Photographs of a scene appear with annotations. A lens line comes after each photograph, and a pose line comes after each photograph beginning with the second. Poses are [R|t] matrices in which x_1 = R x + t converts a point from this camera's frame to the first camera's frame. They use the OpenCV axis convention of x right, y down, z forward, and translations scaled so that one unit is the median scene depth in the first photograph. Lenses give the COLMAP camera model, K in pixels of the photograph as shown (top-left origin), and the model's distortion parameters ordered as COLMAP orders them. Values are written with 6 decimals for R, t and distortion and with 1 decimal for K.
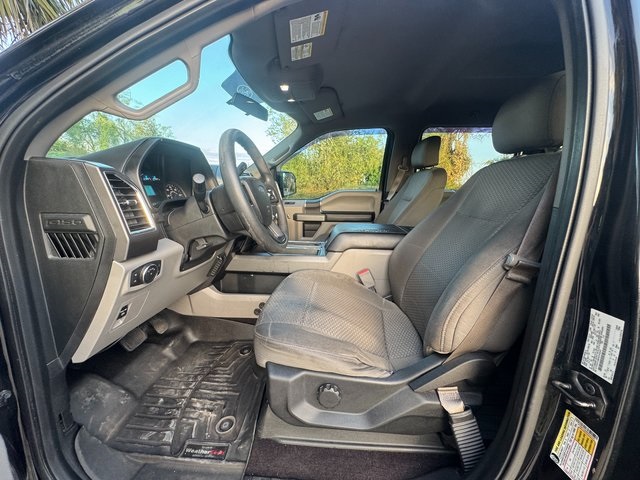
lens RADIAL K [[257.4, 0, 322.3], [0, 257.4, 238.5], [0, 0, 1]] dist [-0.000206, -0.000594]
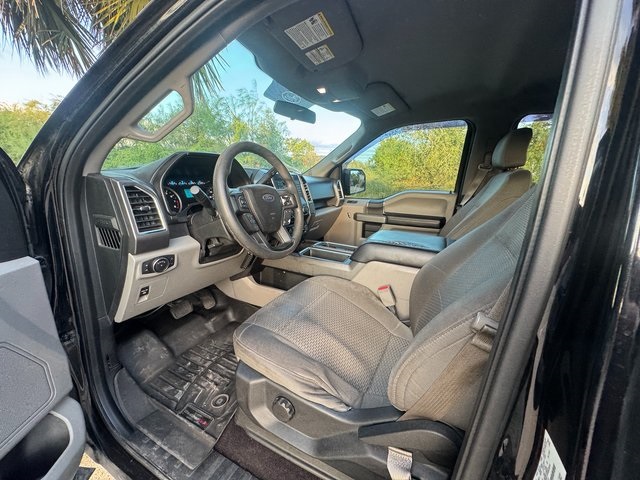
lens RADIAL K [[257.4, 0, 322.5], [0, 257.4, 238.8], [0, 0, 1]] dist [-0.000206, -0.000594]
pose [[0.923670, 0.106654, -0.368046, 0.392089], [-0.093892, 0.994199, 0.052465, -0.101863], [0.371507, -0.013904, 0.928326, 0.107718]]
